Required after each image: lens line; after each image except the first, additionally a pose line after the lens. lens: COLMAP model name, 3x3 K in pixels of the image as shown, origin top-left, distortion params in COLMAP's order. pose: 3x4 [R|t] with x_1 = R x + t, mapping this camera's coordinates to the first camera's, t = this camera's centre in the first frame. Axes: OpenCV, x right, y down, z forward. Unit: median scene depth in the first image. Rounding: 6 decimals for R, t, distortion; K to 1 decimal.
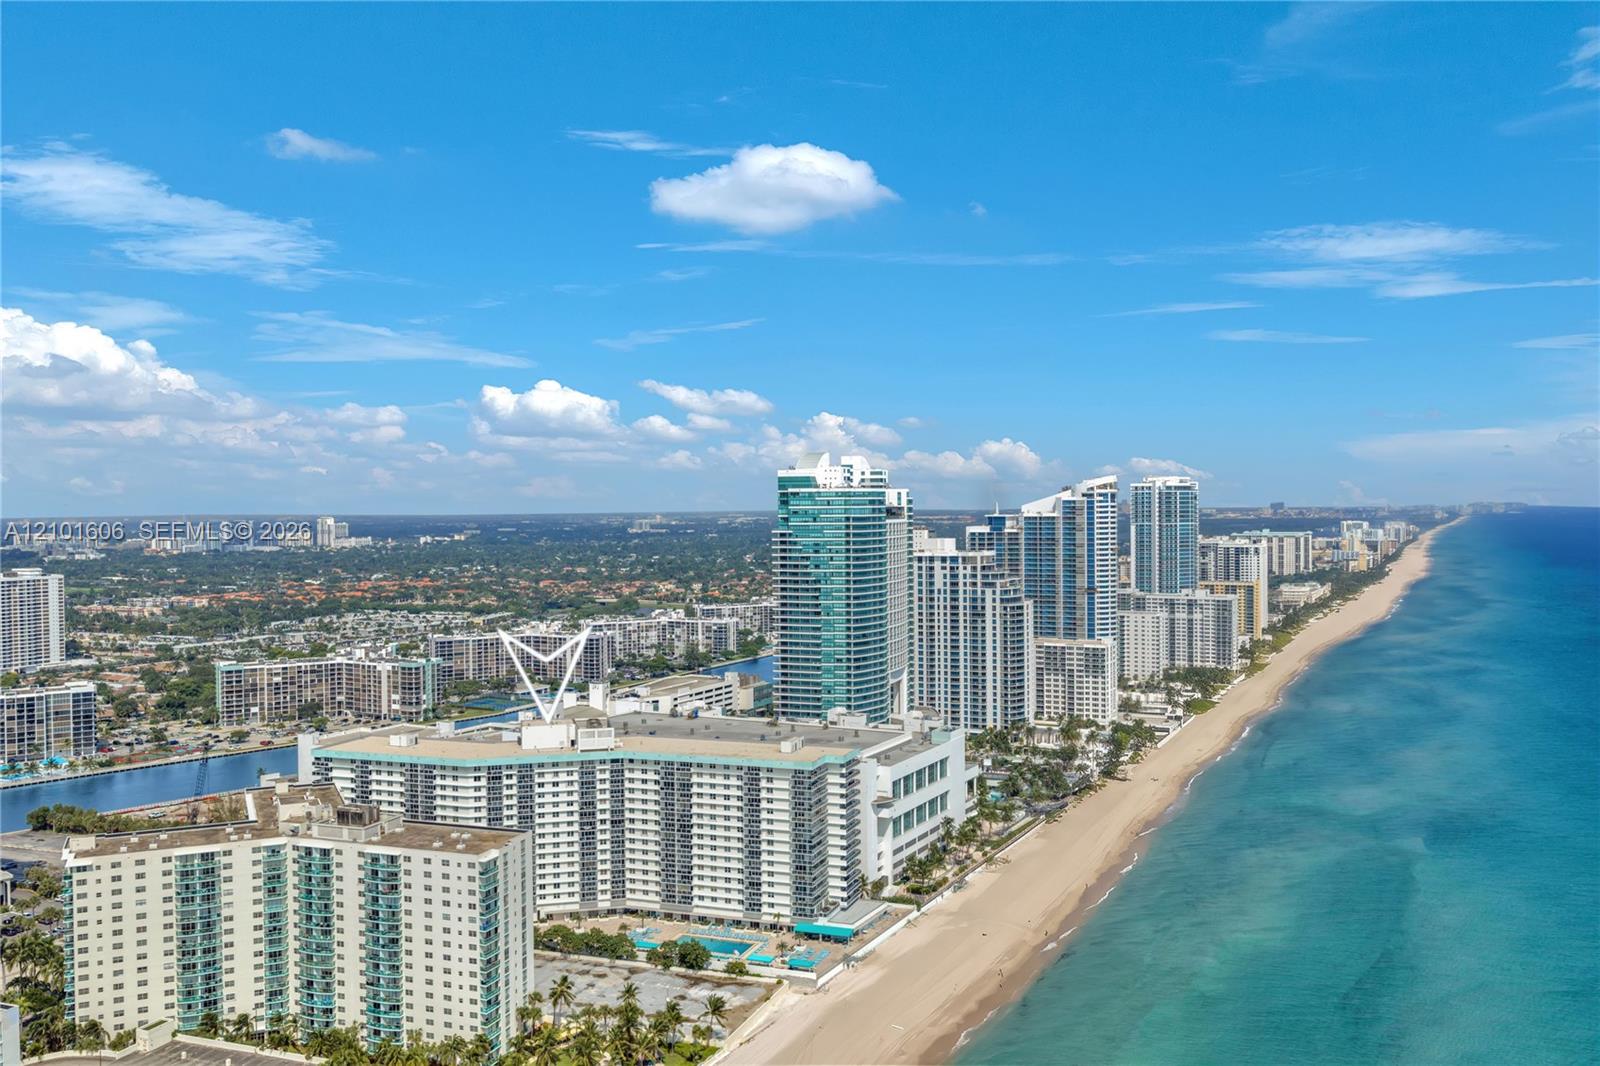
lens RADIAL K [[1331.8, 0, 800.0], [0, 1331.8, 533.0], [0, 0, 1]] dist [0.002709, -0.009448]
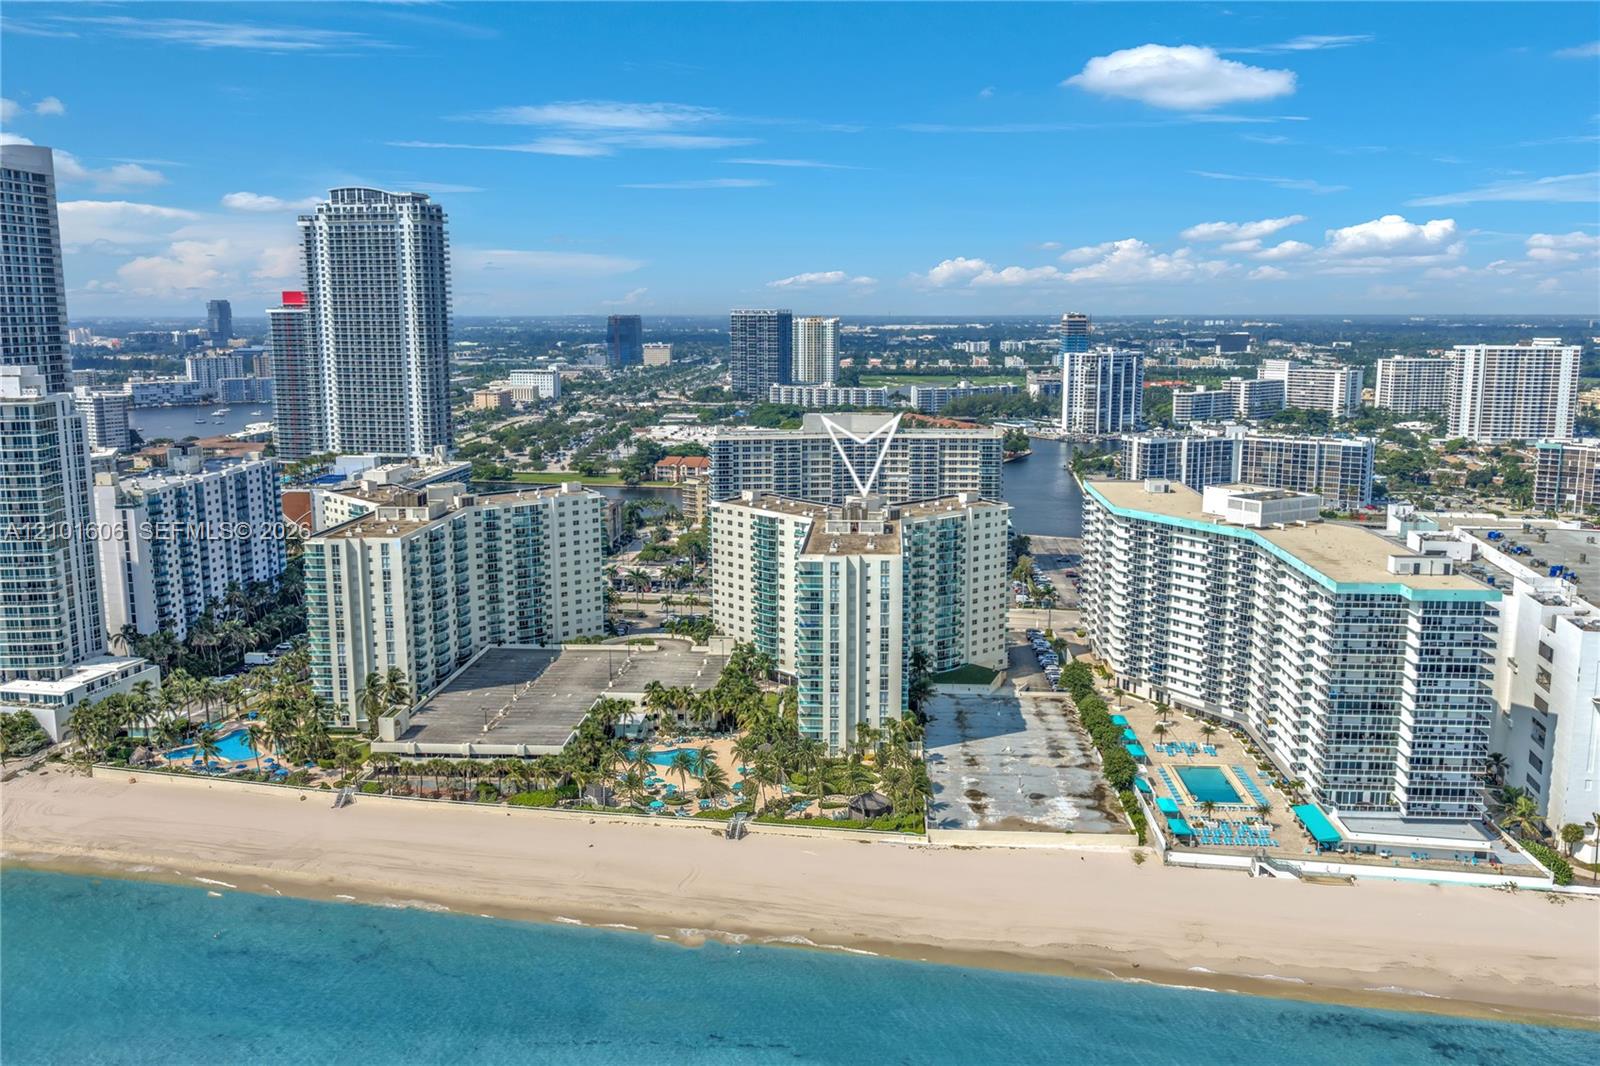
lens RADIAL K [[1335.8, 0, 800.0], [0, 1335.8, 533.0], [0, 0, 1]] dist [0.000117, -0.021759]
pose [[0.287243, 0.169451, -0.942750, 0.536505], [-0.022958, 0.985163, 0.170080, 0.036212], [0.957583, -0.027211, 0.286872, 0.516574]]
